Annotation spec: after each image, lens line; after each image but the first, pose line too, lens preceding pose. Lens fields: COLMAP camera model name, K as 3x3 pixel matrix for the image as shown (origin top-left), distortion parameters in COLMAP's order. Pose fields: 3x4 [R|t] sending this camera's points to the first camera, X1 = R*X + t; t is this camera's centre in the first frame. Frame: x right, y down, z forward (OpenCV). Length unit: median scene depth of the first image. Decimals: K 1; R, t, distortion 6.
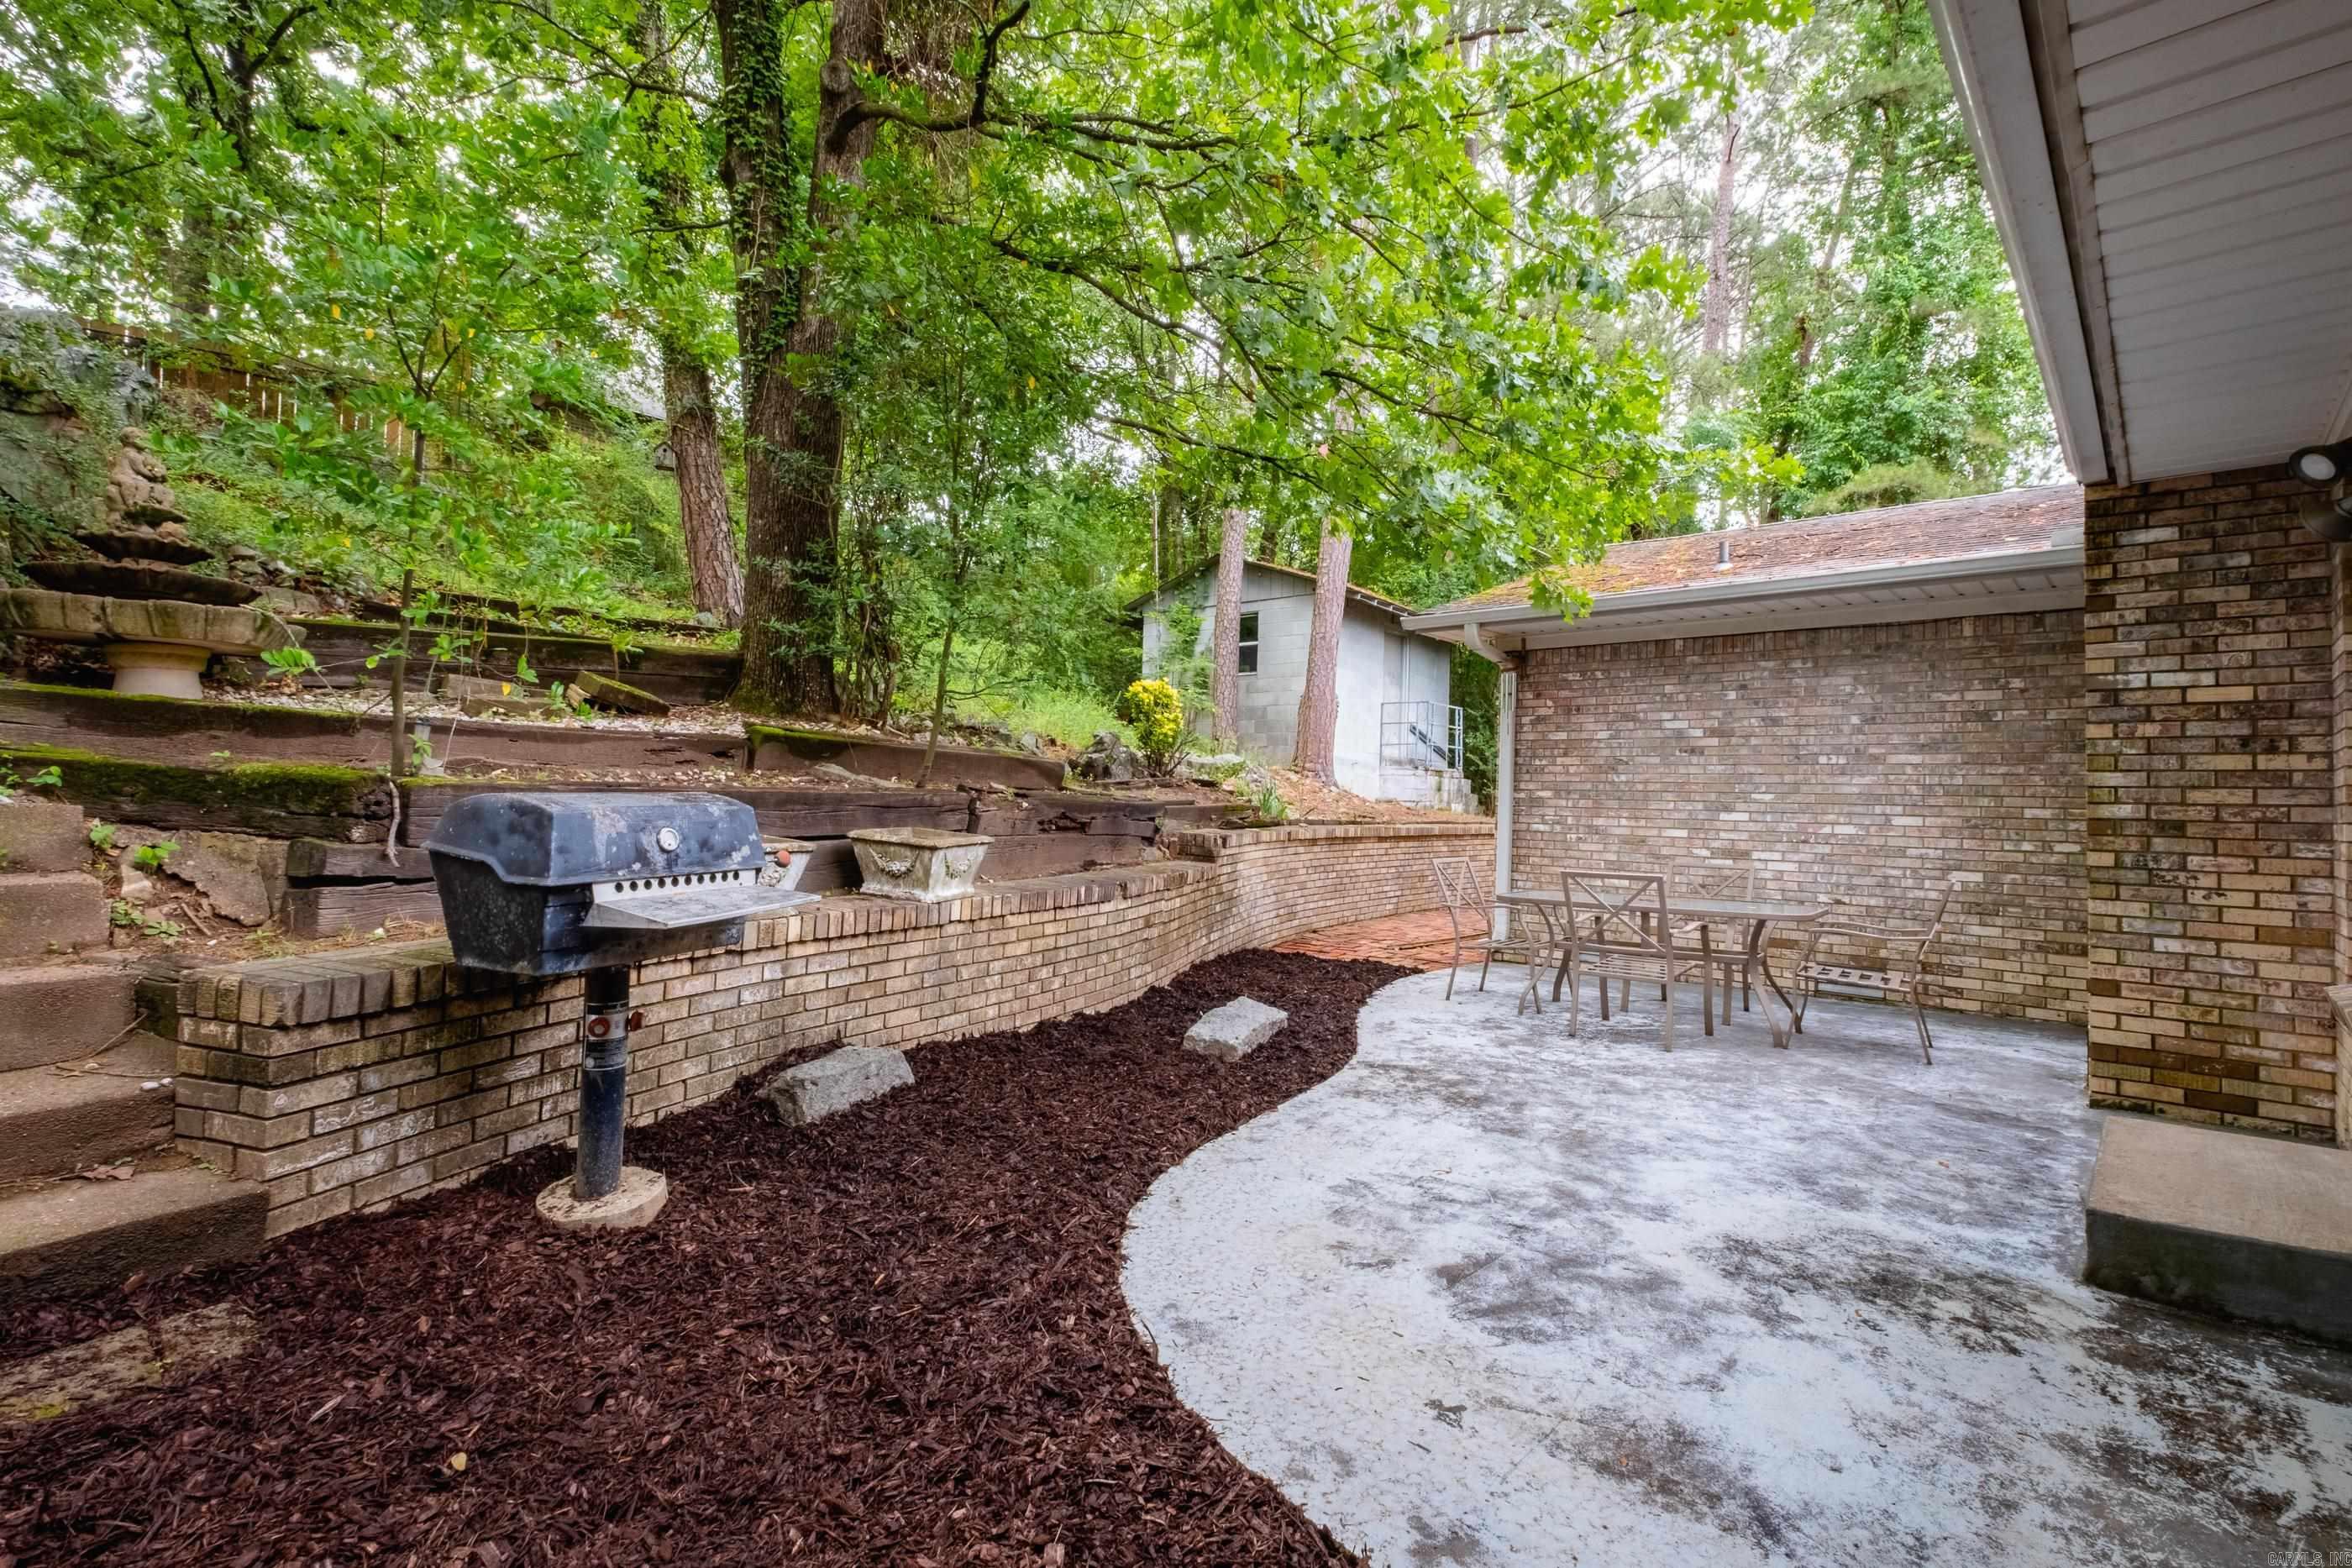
lens RADIAL K [[1100.2, 0, 1188.4], [0, 1100.2, 794.3], [0, 0, 1]] dist [0.001395, -0.002319]
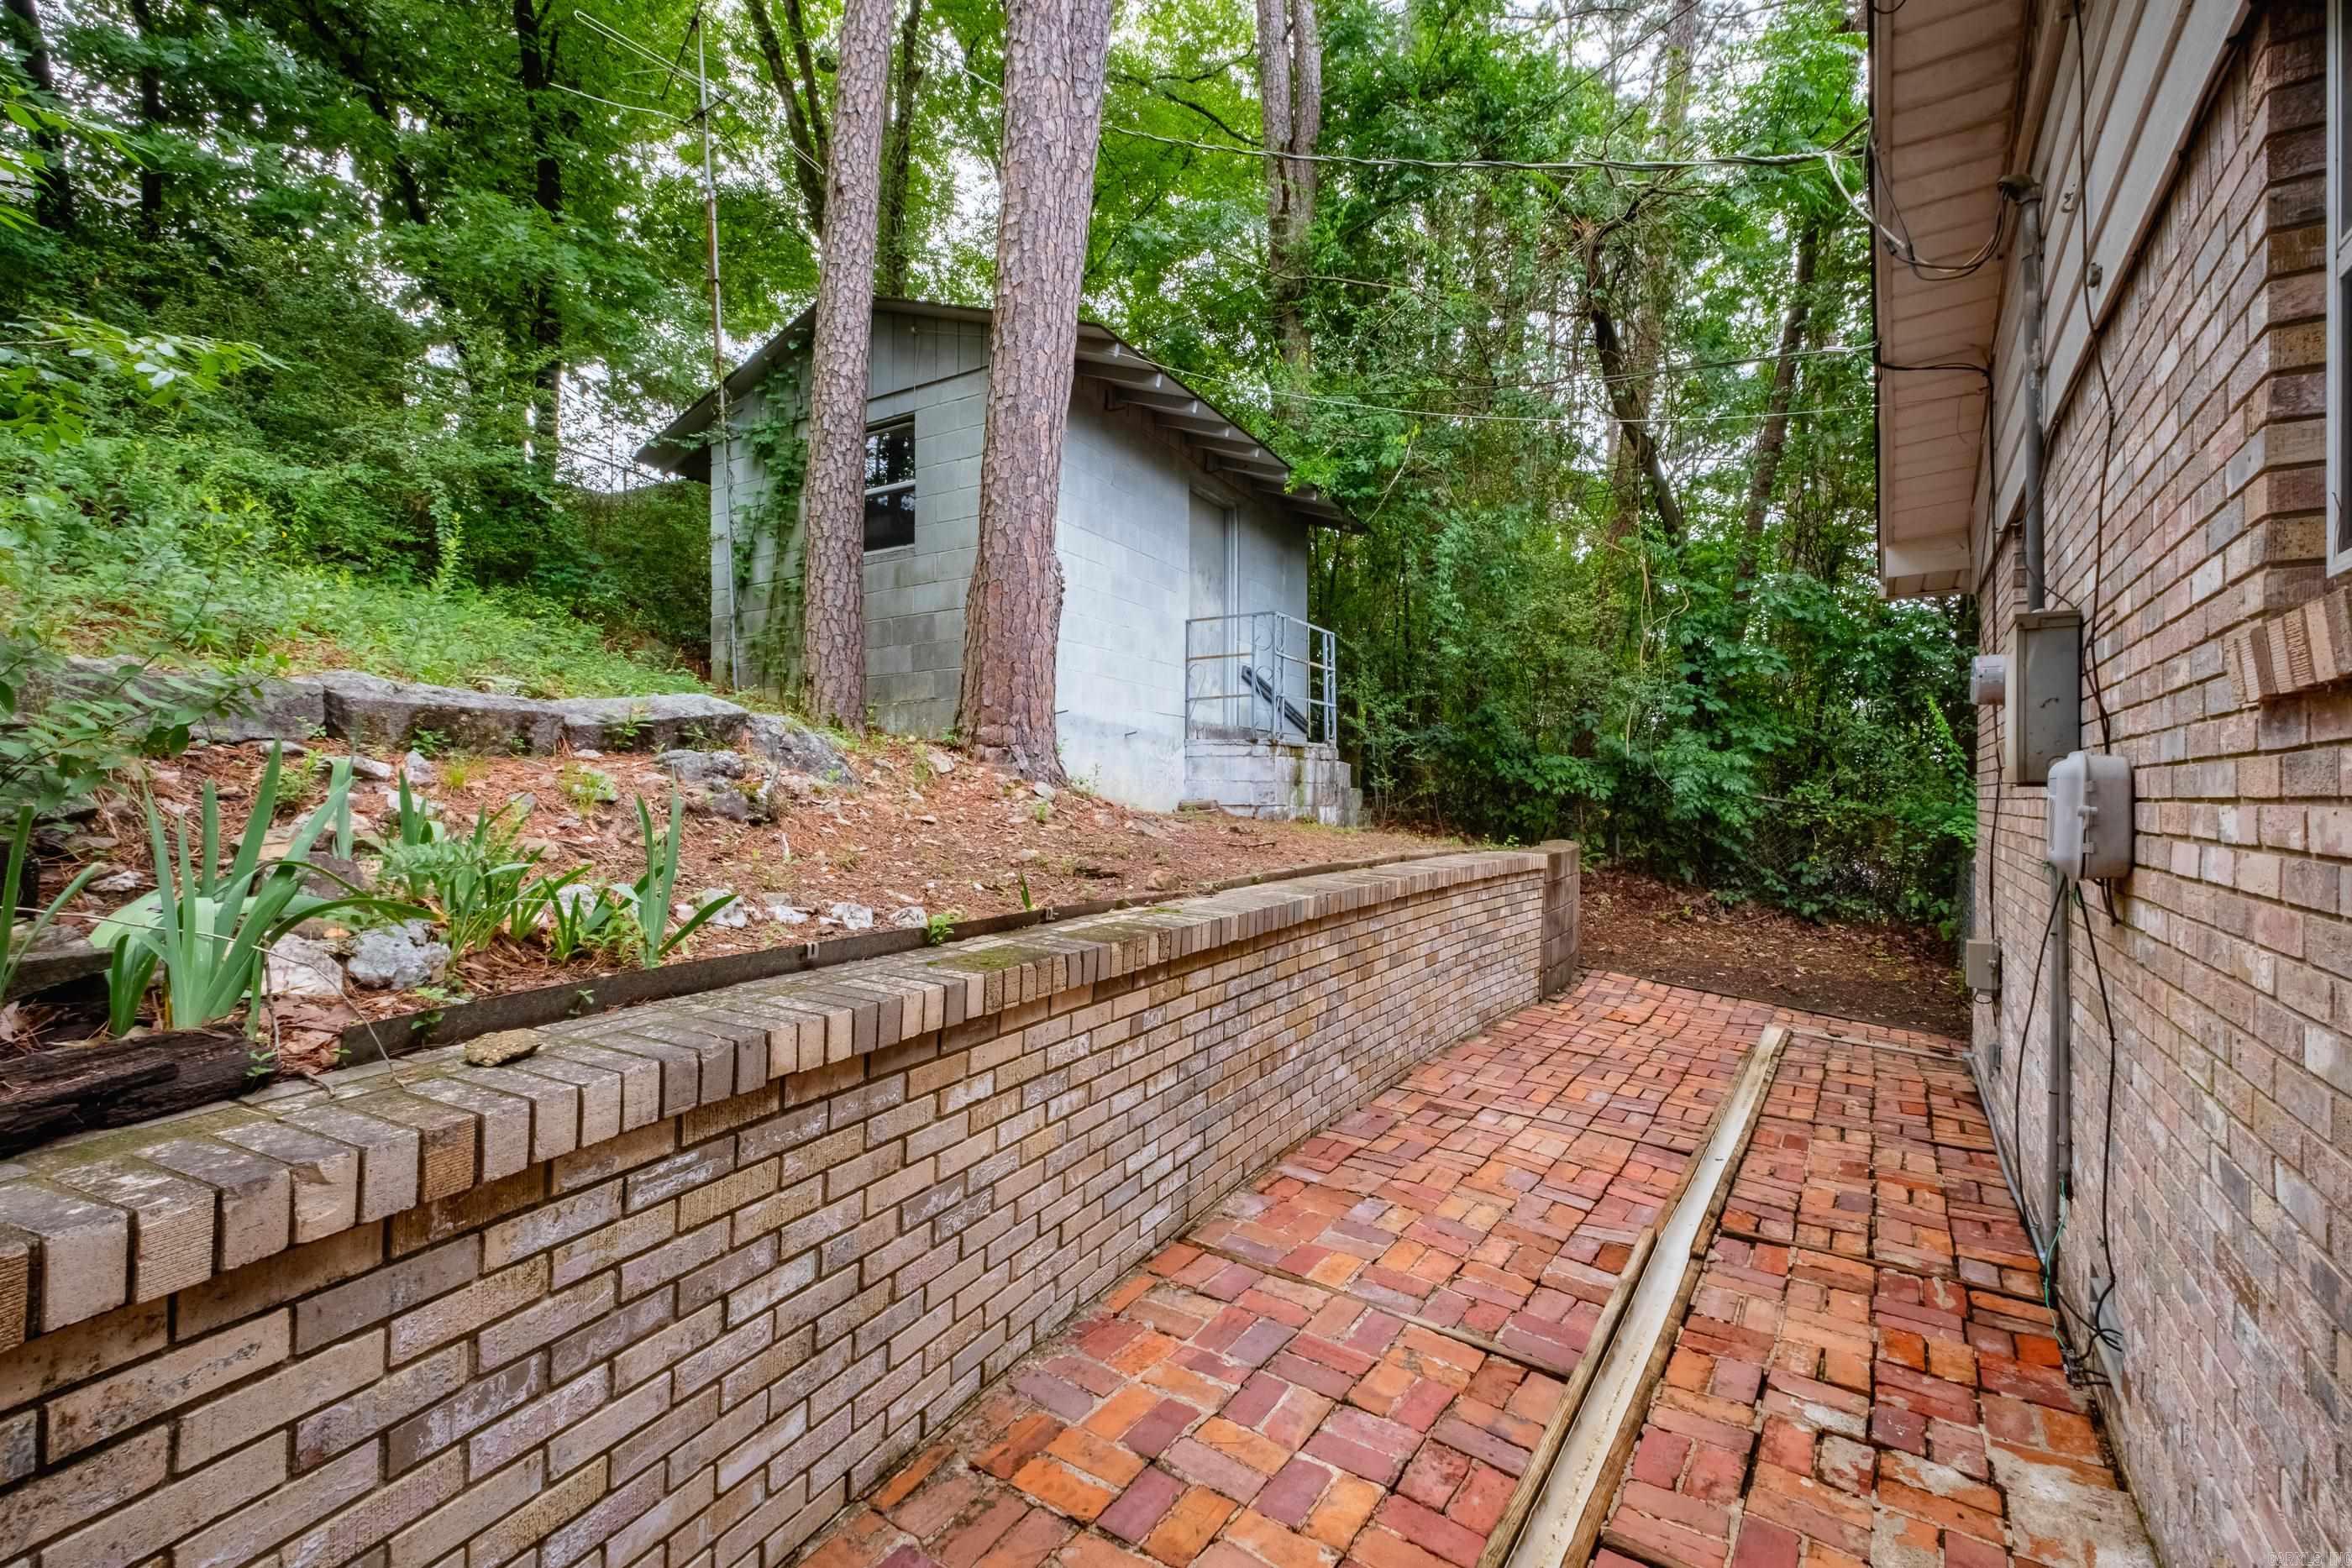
lens RADIAL K [[1034.7, 0, 1176.7], [0, 1034.7, 790.7], [0, 0, 1]] dist [0.003396, -0.004523]
pose [[0.992416, -0.022738, 0.120805, 0.367908], [0.022152, 0.999735, 0.006191, -0.015094], [-0.120914, -0.003468, 0.992657, 1.711582]]
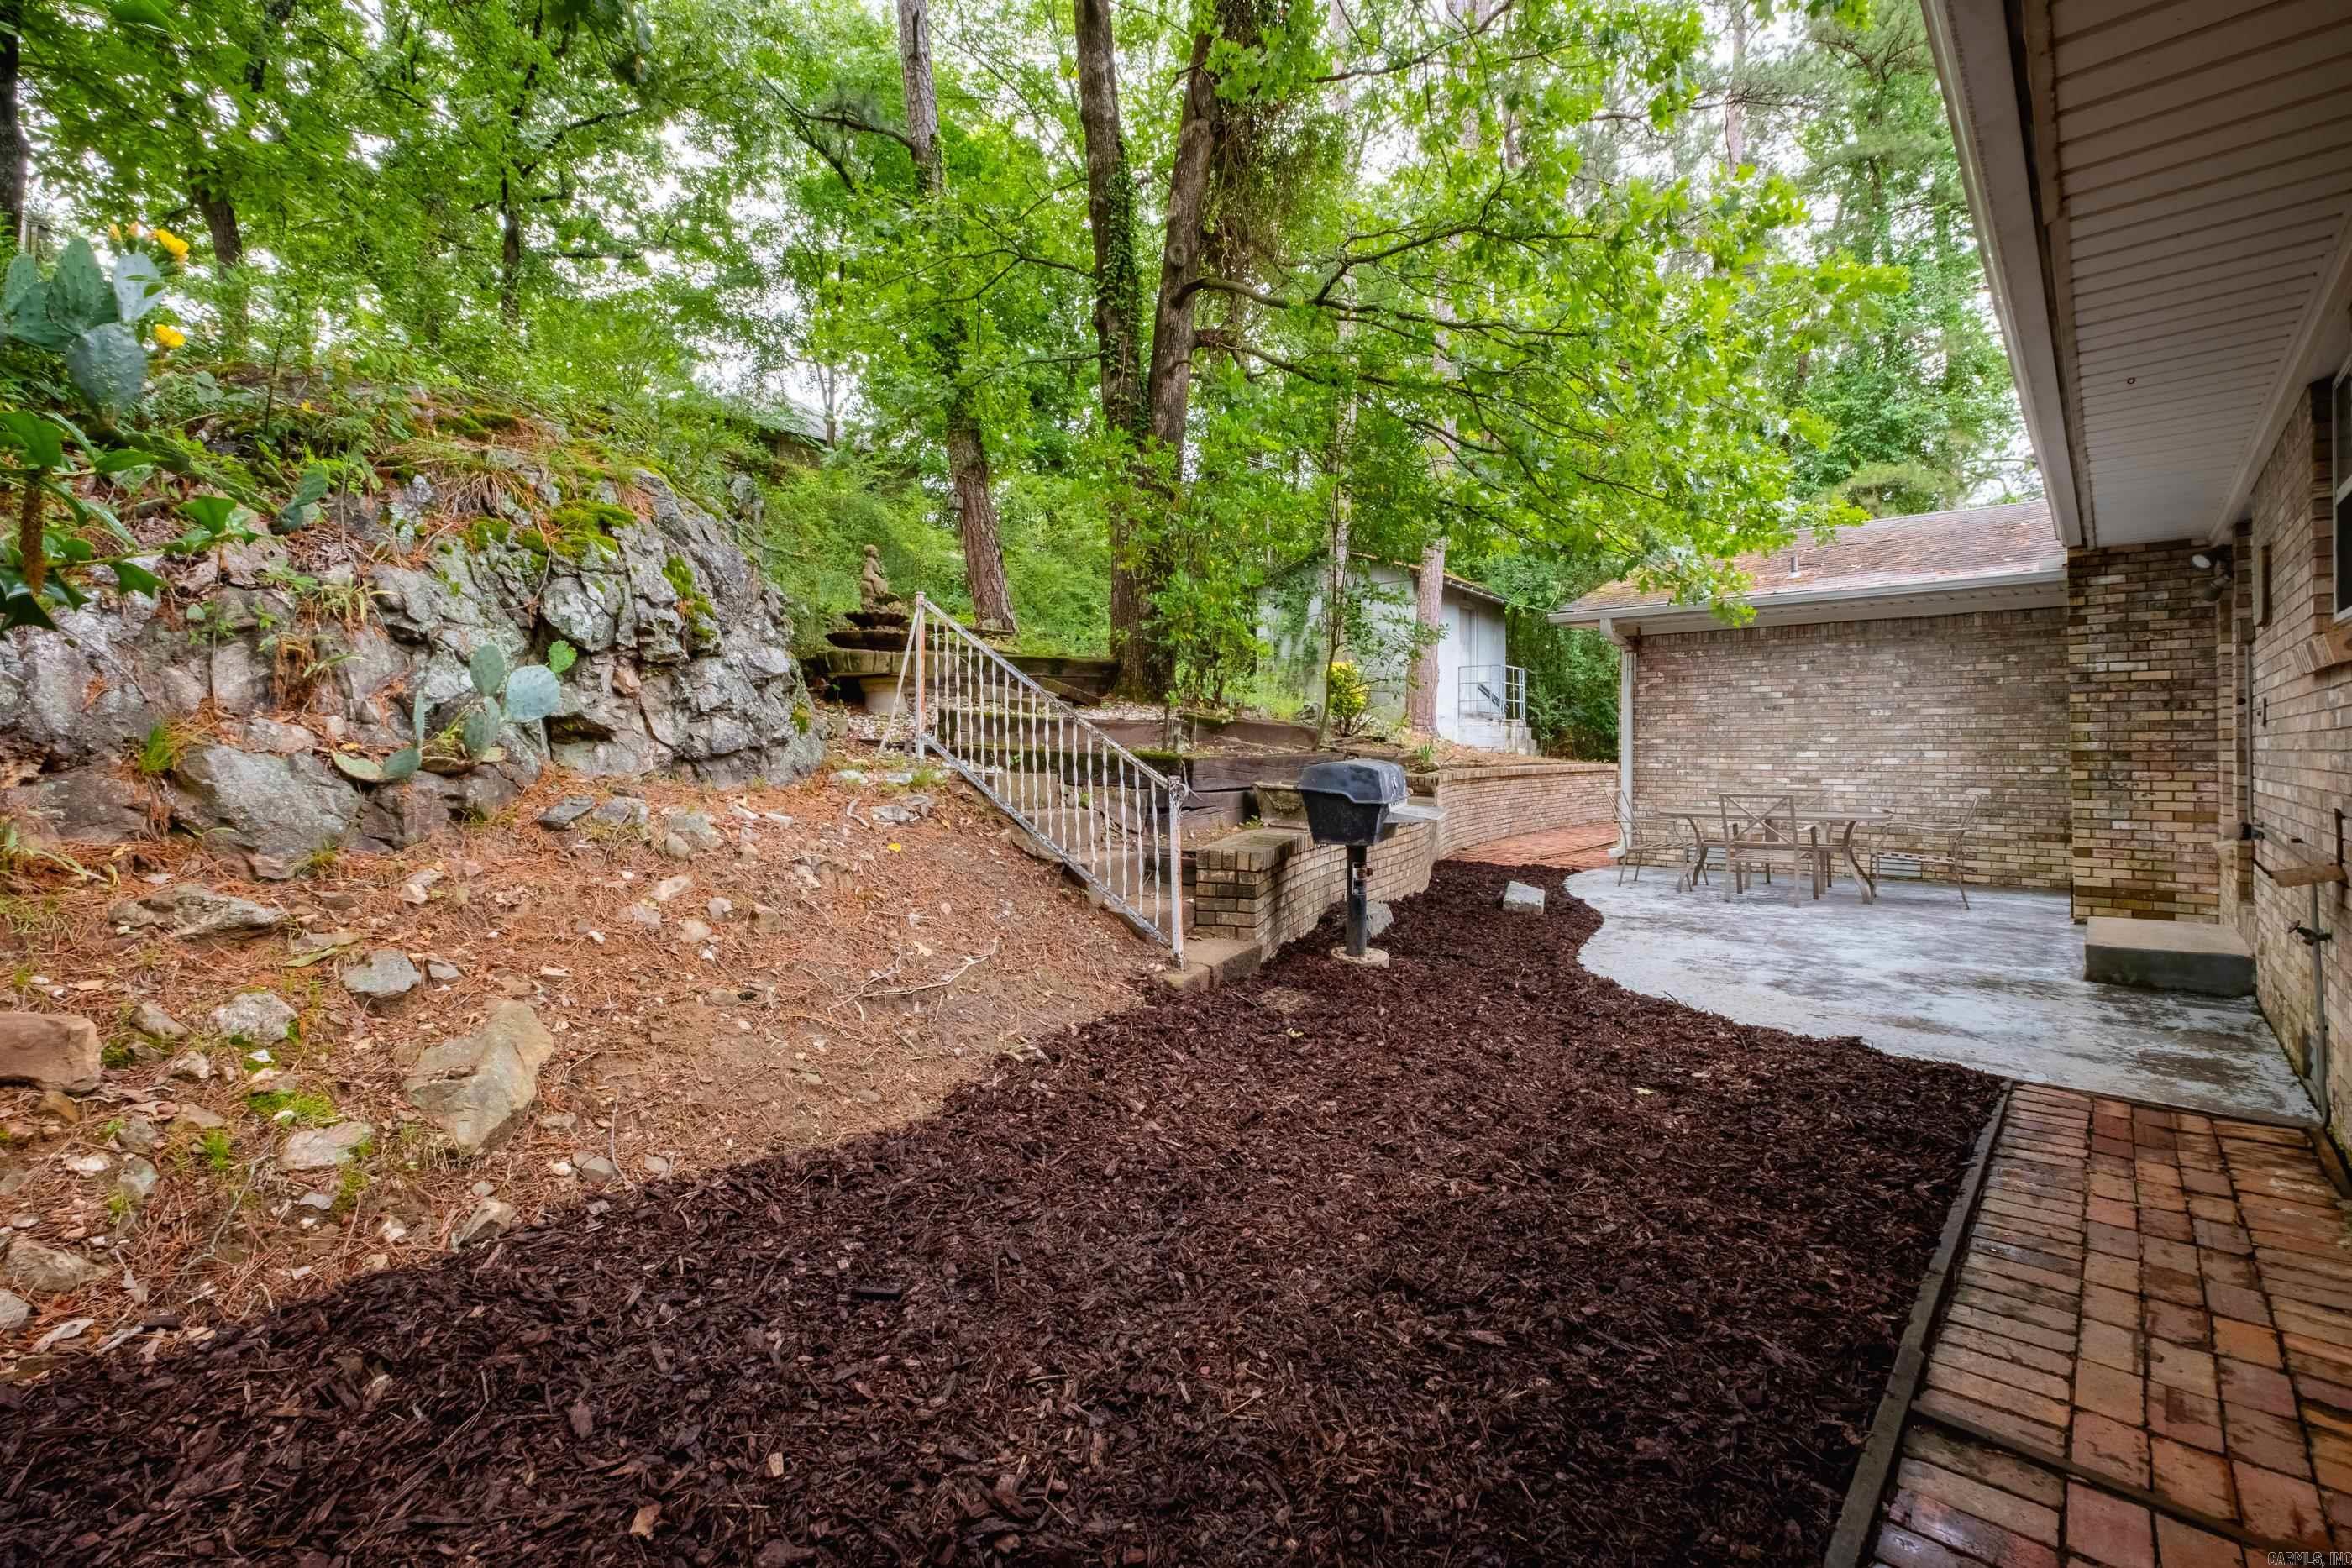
lens RADIAL K [[1034.7, 0, 1171.0], [0, 1034.7, 766.0], [0, 0, 1]] dist [0.003396, -0.004523]
pose [[0.999581, -0.027245, -0.009780, -0.450691], [0.027448, 0.999397, 0.021260, -0.022049], [0.009195, -0.021519, 0.999726, -0.491524]]
